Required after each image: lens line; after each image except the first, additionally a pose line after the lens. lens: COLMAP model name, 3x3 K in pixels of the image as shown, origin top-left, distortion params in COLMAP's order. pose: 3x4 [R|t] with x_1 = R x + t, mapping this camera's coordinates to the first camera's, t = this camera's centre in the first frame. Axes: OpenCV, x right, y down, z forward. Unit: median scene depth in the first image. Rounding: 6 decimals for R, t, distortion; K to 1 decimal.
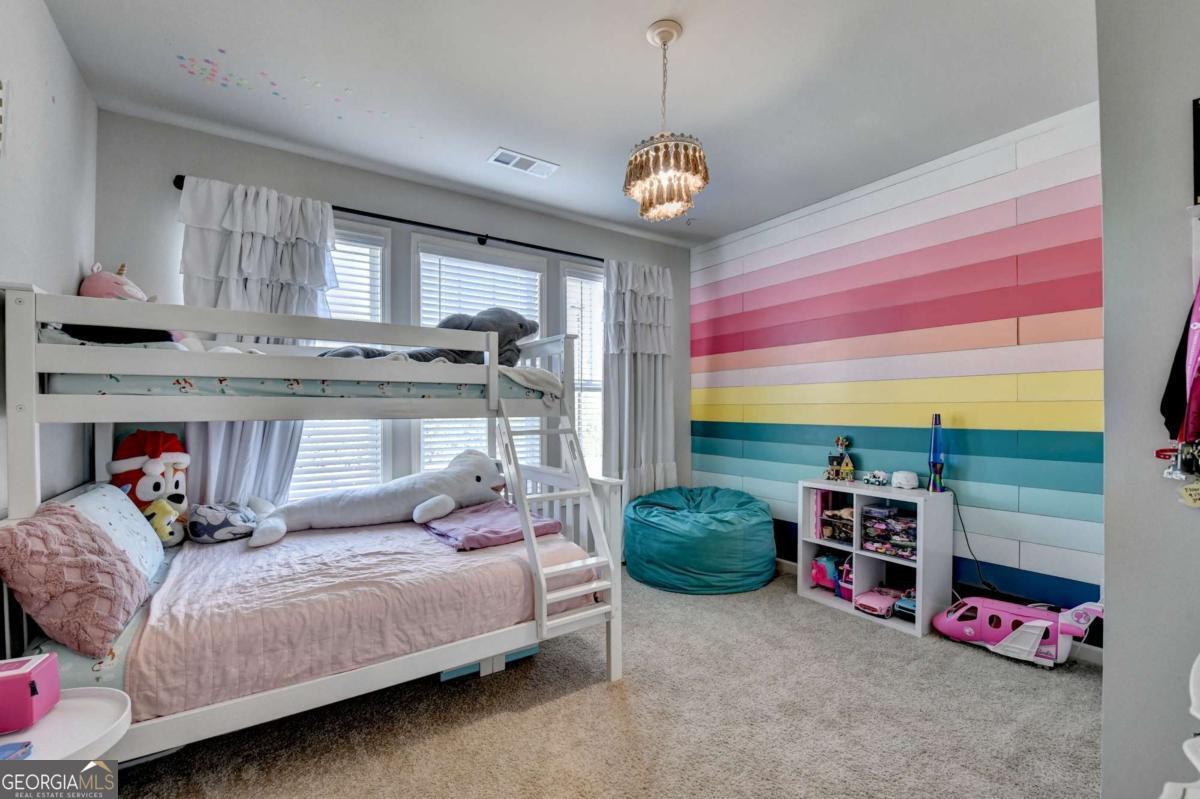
lens RADIAL K [[476.9, 0, 598.3], [0, 476.9, 407.1], [0, 0, 1]] dist [-0.002312, -0.000233]
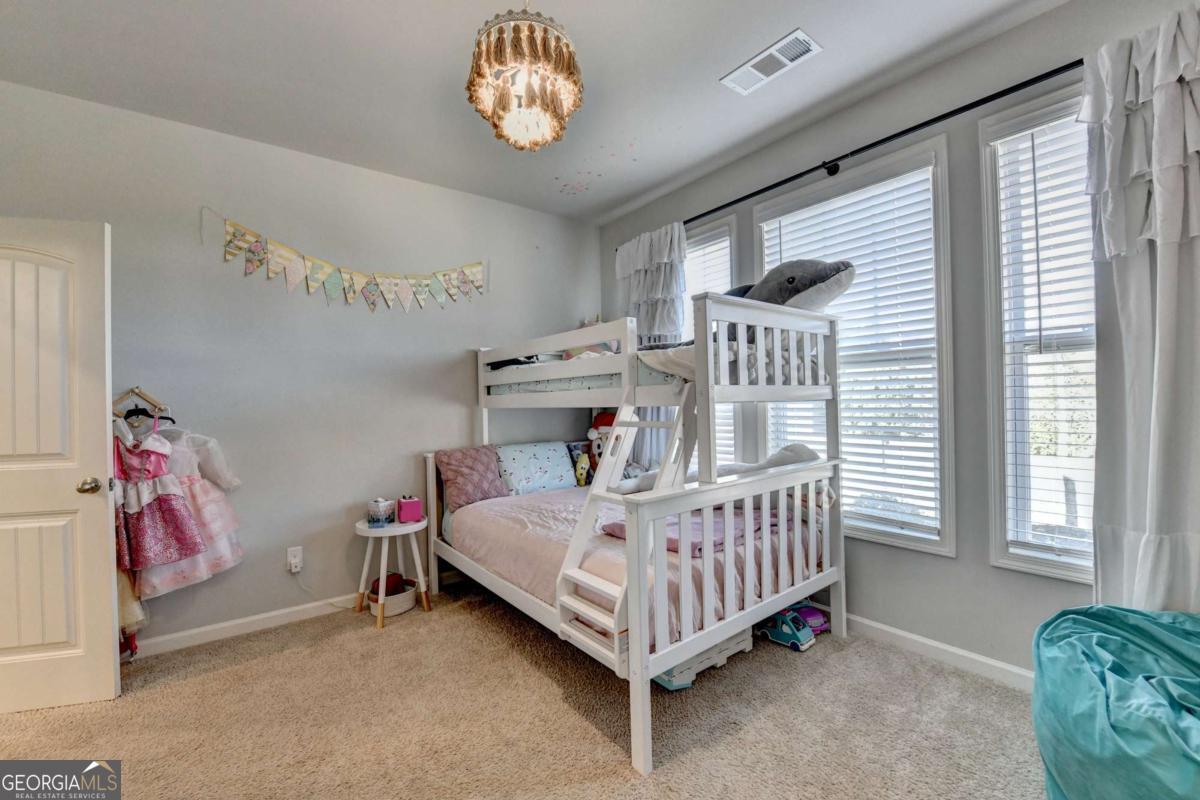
lens RADIAL K [[476.9, 0, 597.1], [0, 476.9, 400.8], [0, 0, 1]] dist [-0.002312, -0.000233]
pose [[0.103113, 0.000070, -0.994670, 0.520897], [0.030911, 0.999517, 0.003274, 0.003579], [0.994189, -0.031084, 0.103061, 0.601699]]
